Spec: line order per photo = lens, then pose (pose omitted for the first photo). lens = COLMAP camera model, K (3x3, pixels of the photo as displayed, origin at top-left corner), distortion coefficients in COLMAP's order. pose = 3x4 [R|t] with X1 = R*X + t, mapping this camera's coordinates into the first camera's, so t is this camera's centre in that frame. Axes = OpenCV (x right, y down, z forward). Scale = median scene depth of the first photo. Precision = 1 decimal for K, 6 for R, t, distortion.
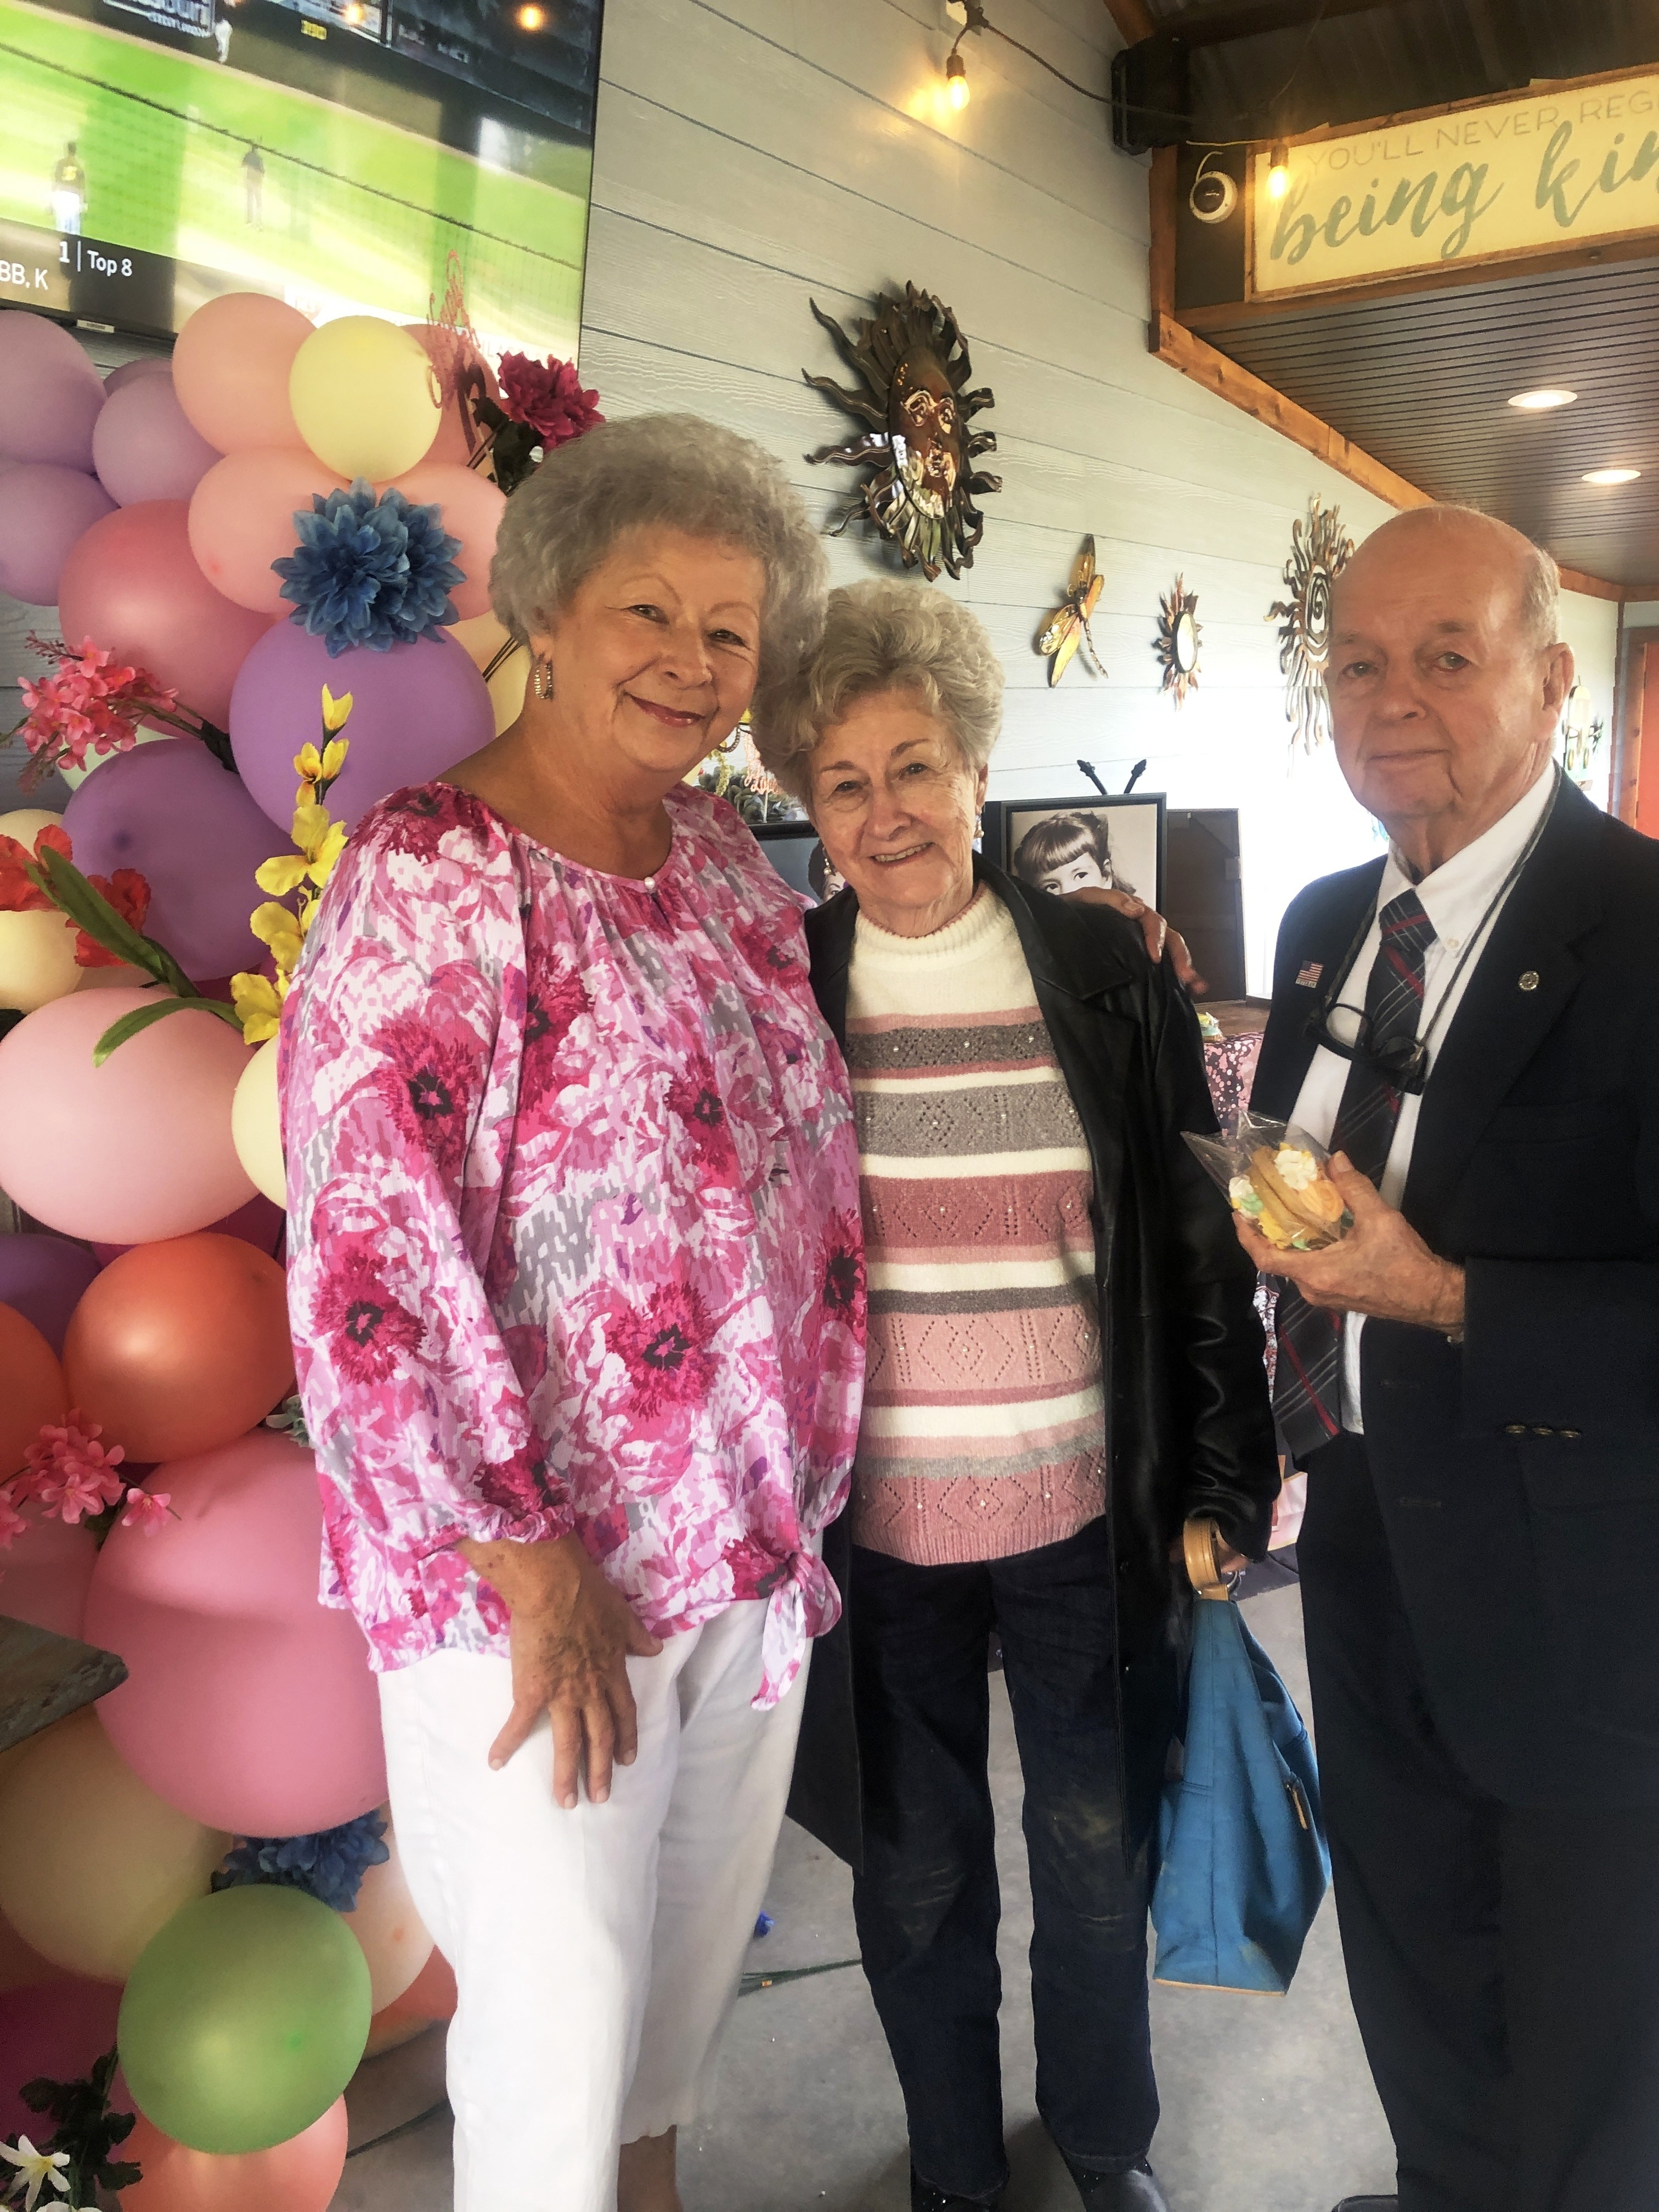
lens RADIAL K [[1757.0, 0, 819.4], [0, 1757.0, 1096.7], [0, 0, 1]] dist [0.006124, -0.009752]
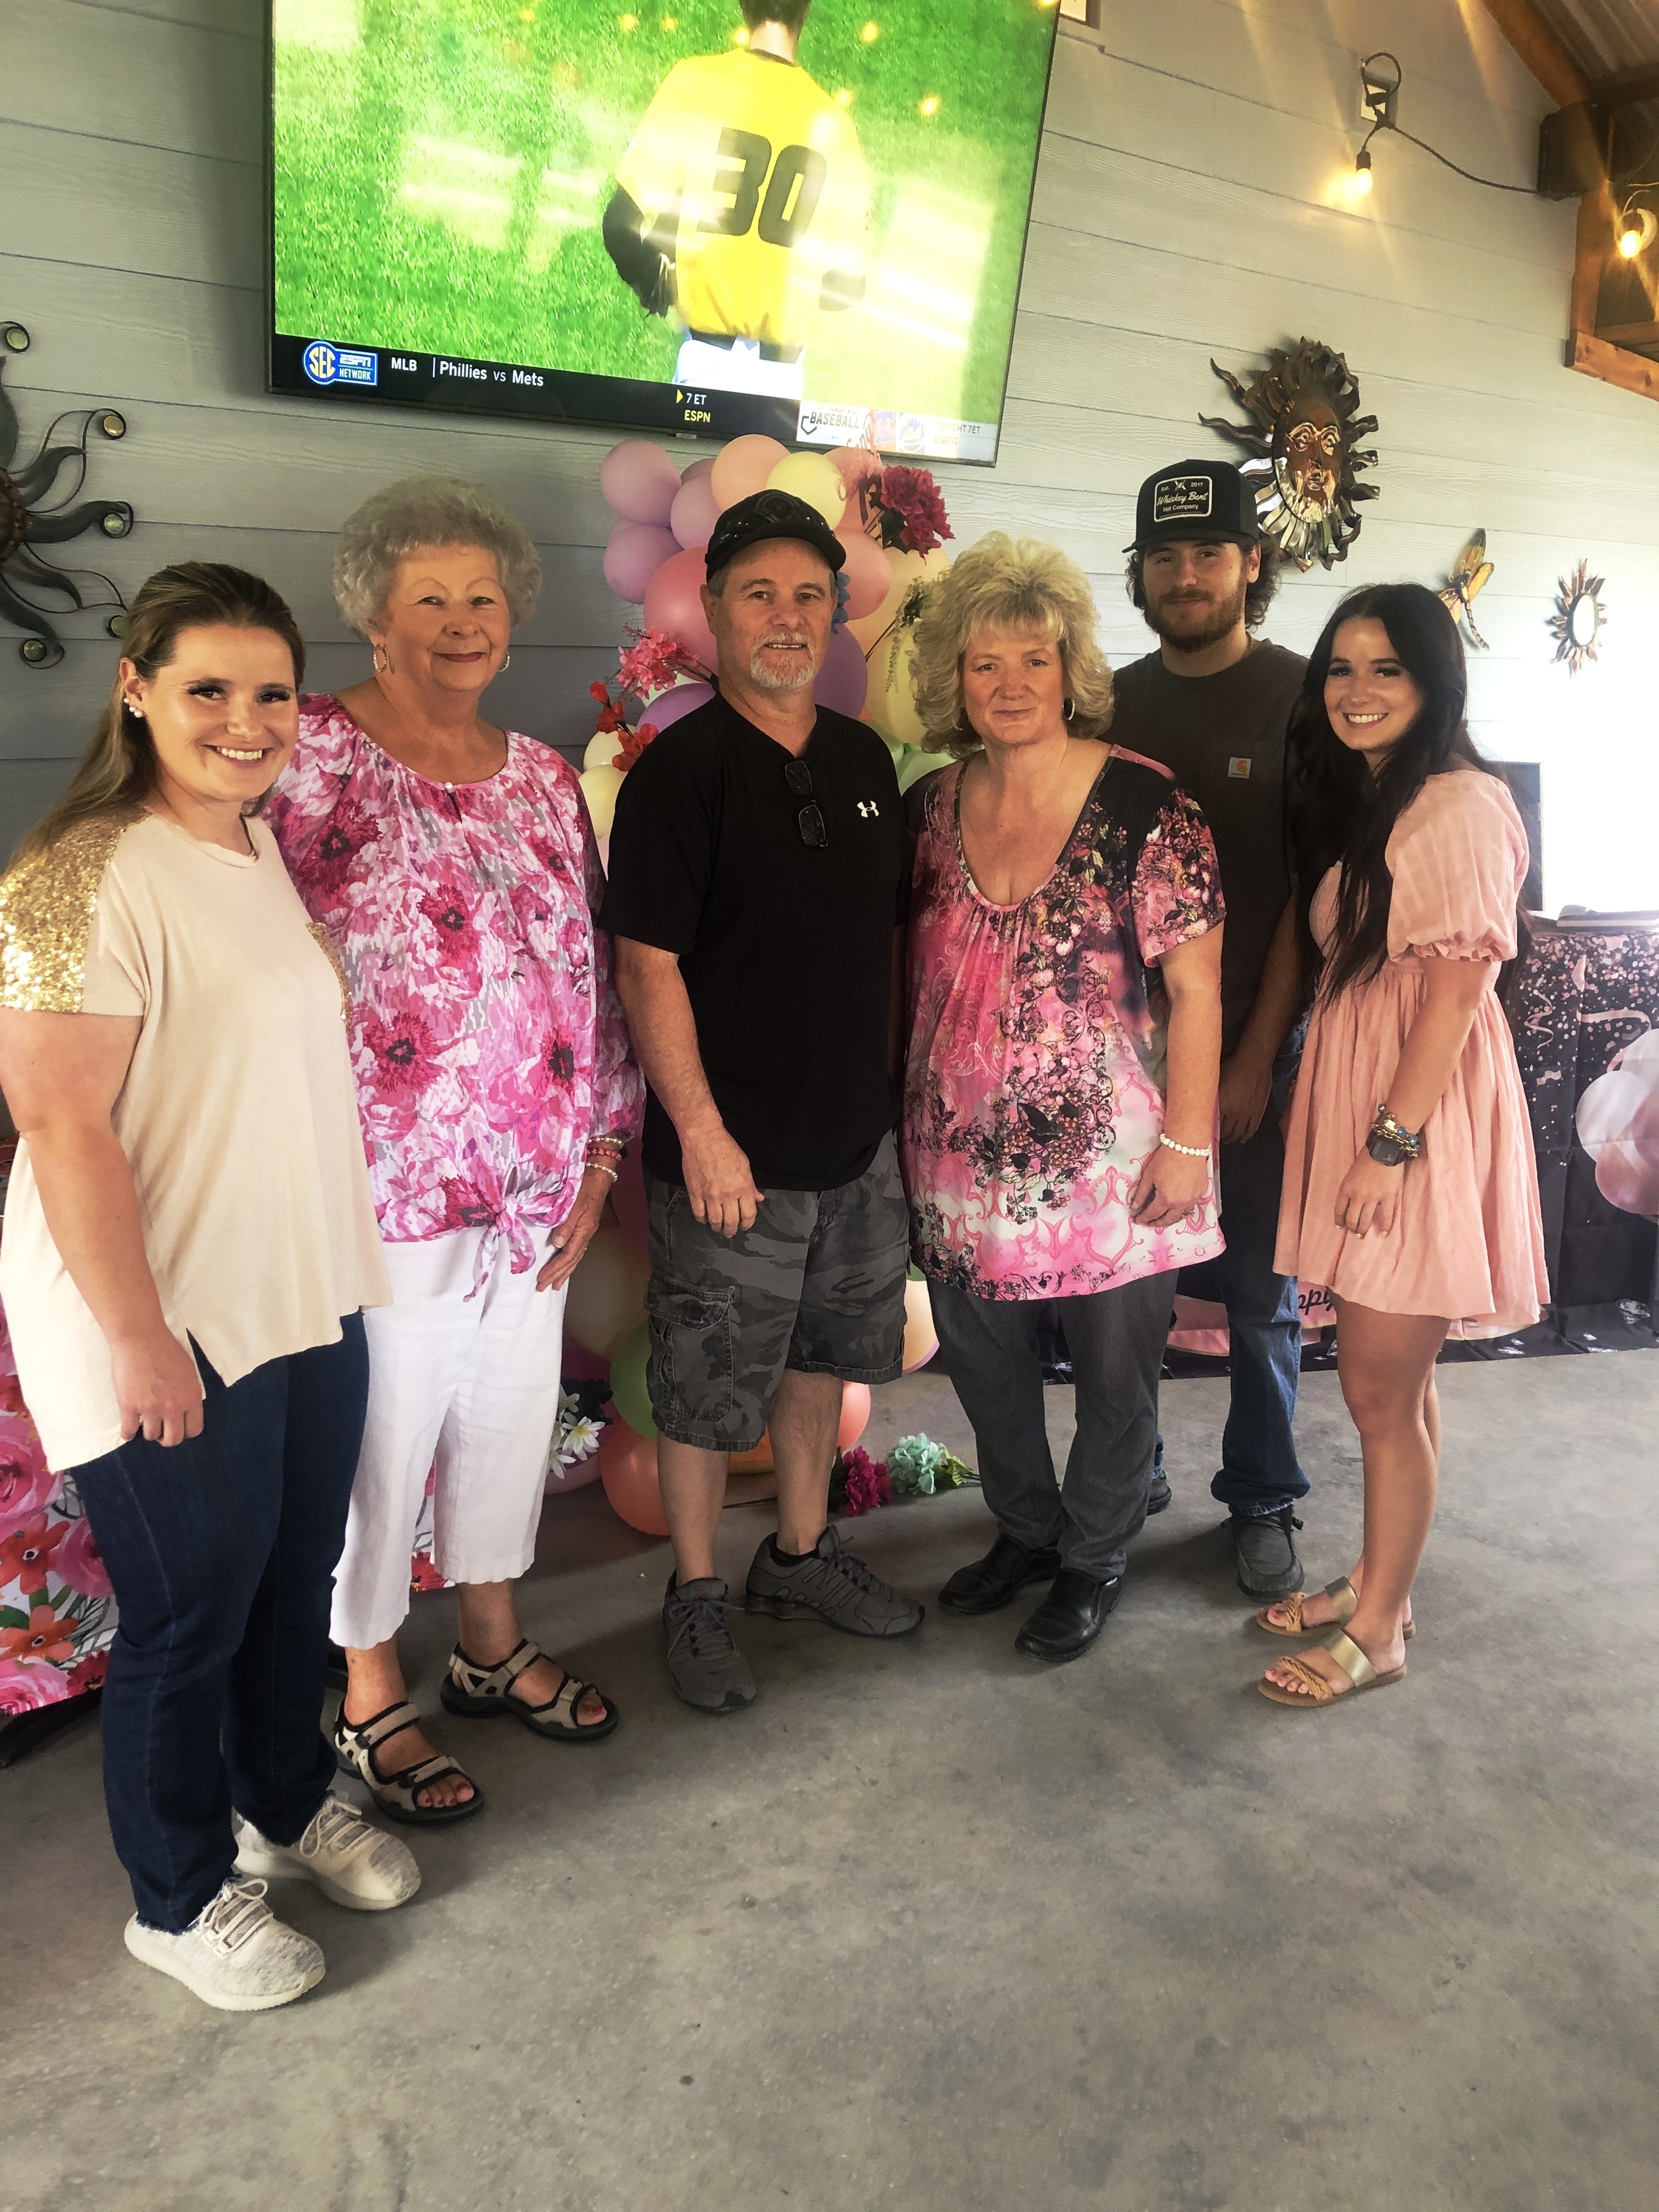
lens RADIAL K [[1808.3, 0, 859.7], [0, 1808.3, 1111.6], [0, 0, 1]] dist [-0.000851, 0.021845]
pose [[0.953297, 0.103377, -0.283793, 0.162374], [-0.094136, 0.994494, 0.046051, 0.062350], [0.286991, -0.017185, 0.957779, -0.338918]]
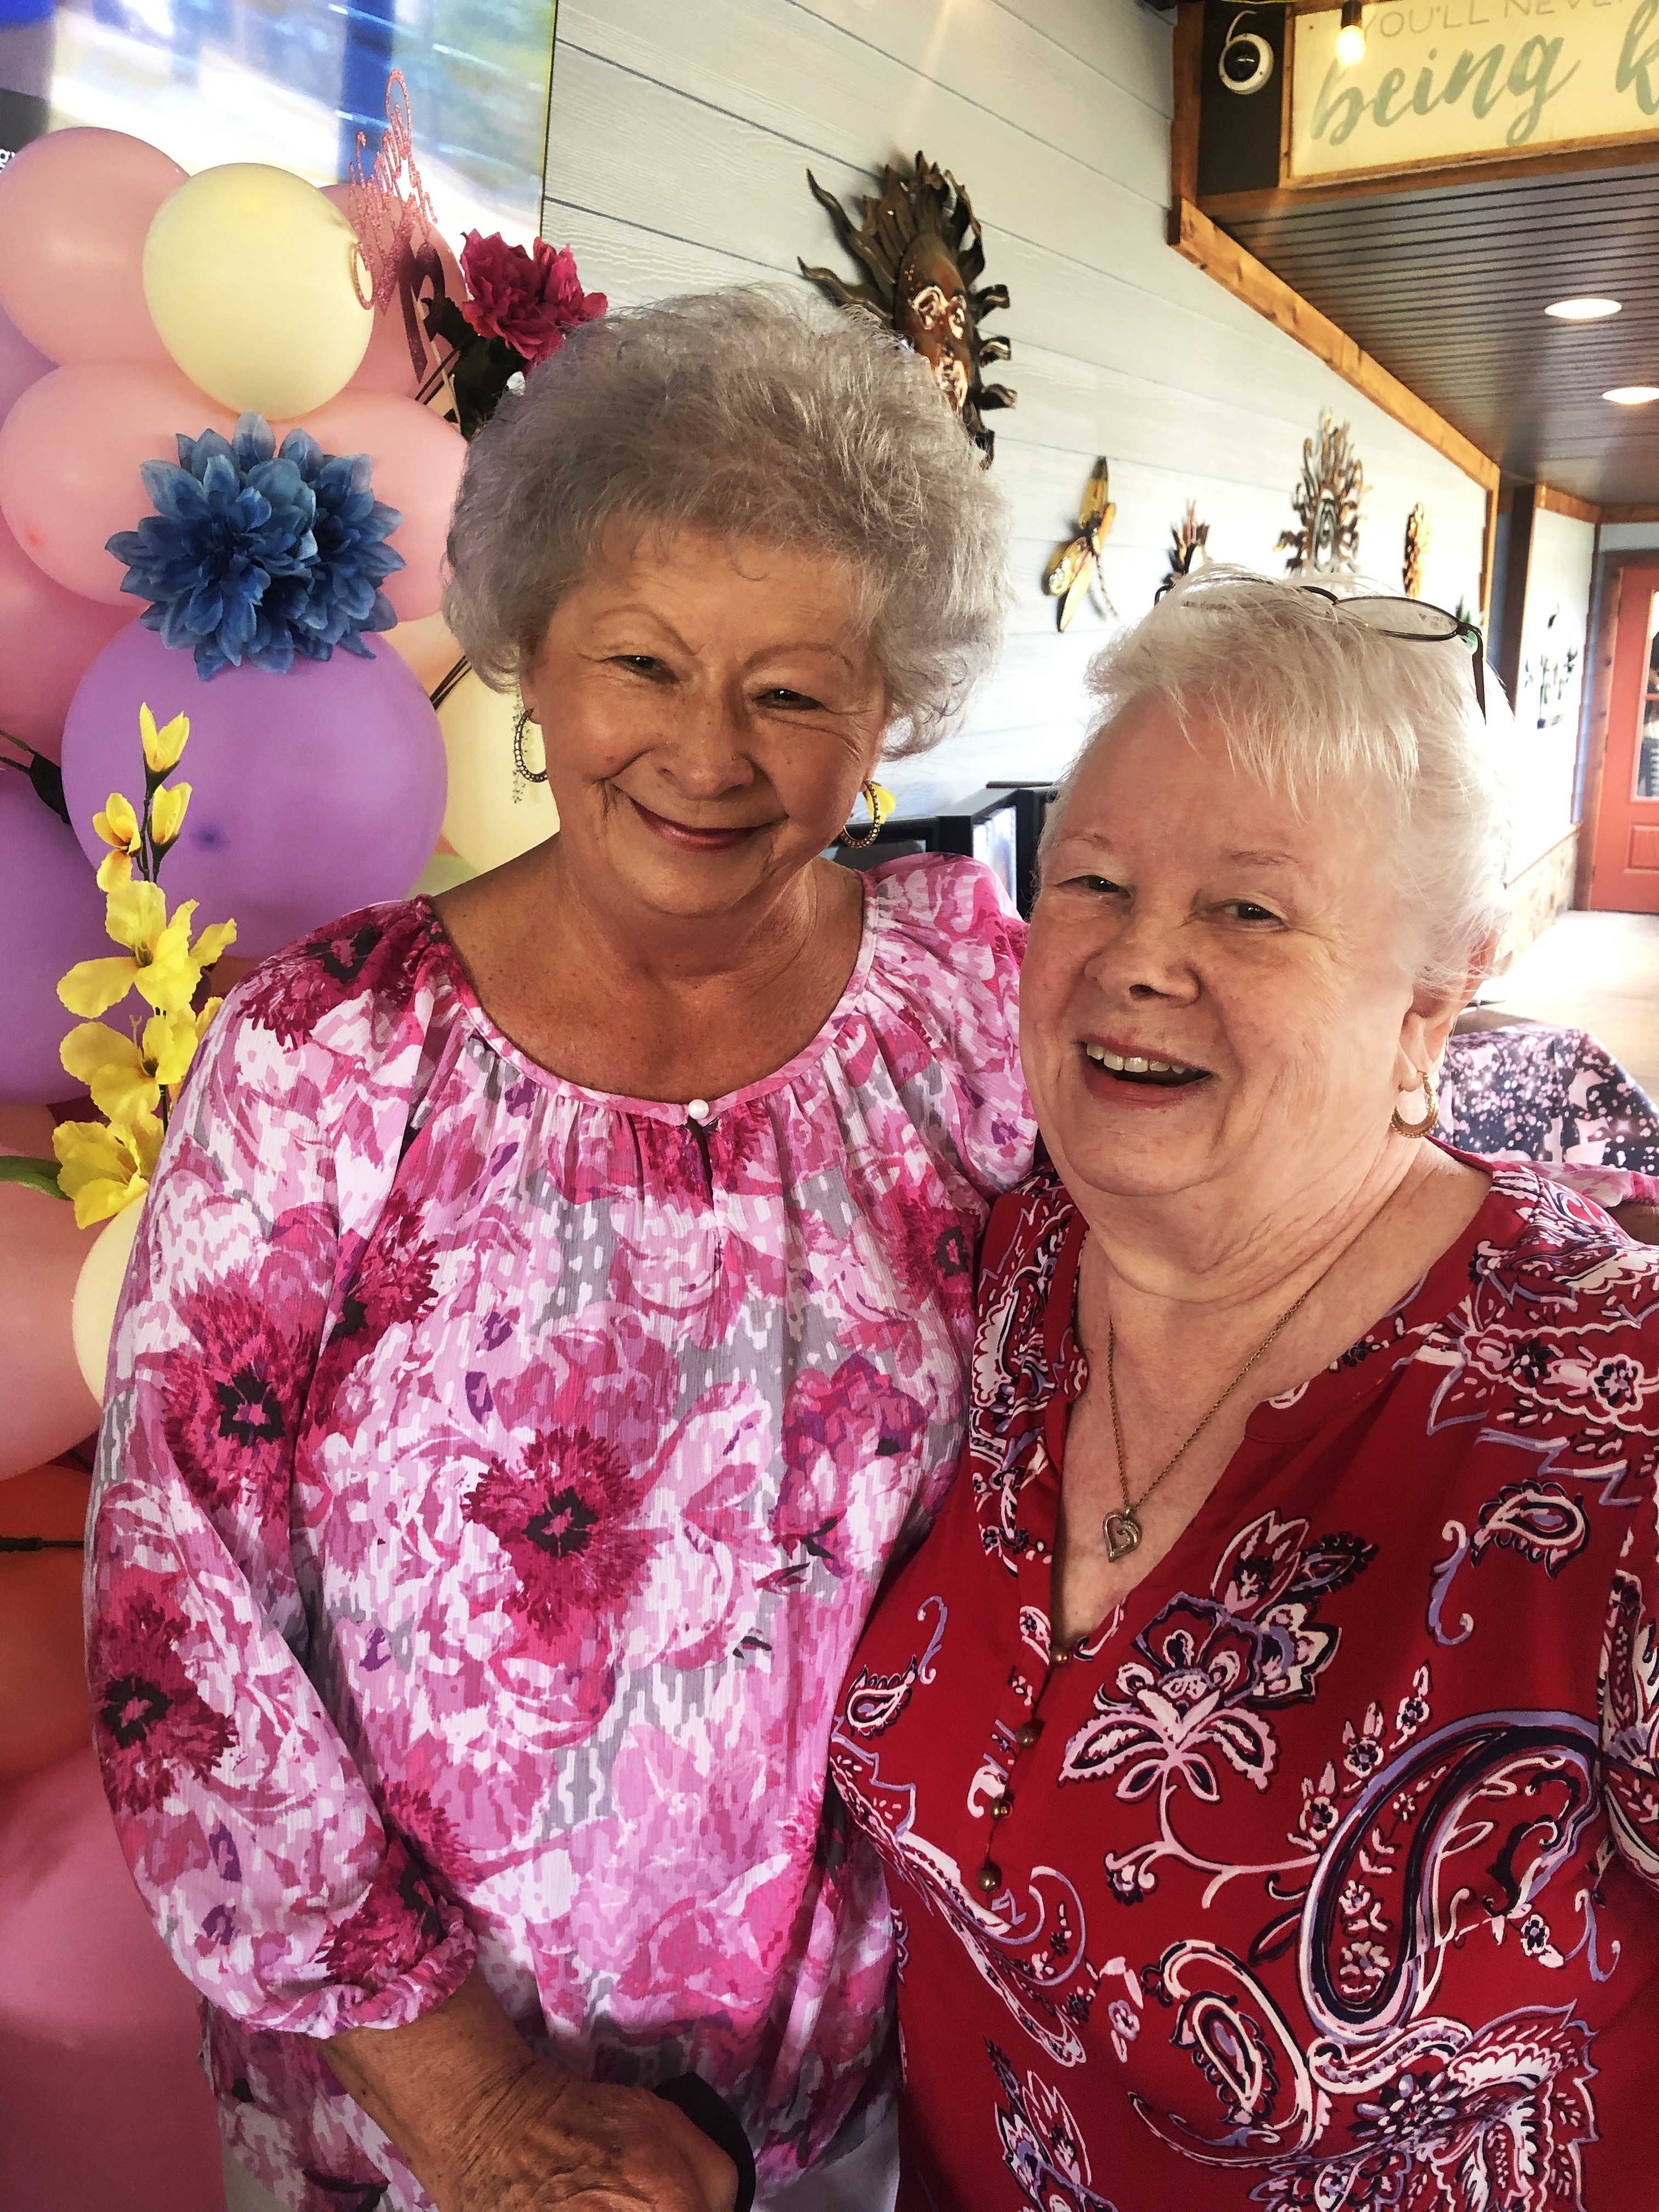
lens RADIAL K [[1748.8, 0, 826.0], [0, 1748.8, 1093.3], [0, 0, 1]] dist [0.005282, 0.009916]
pose [[0.998841, 0.003509, 0.048005, -0.029786], [-0.006110, 0.998513, 0.054162, -0.054640], [-0.047744, -0.054392, 0.997378, 0.130466]]
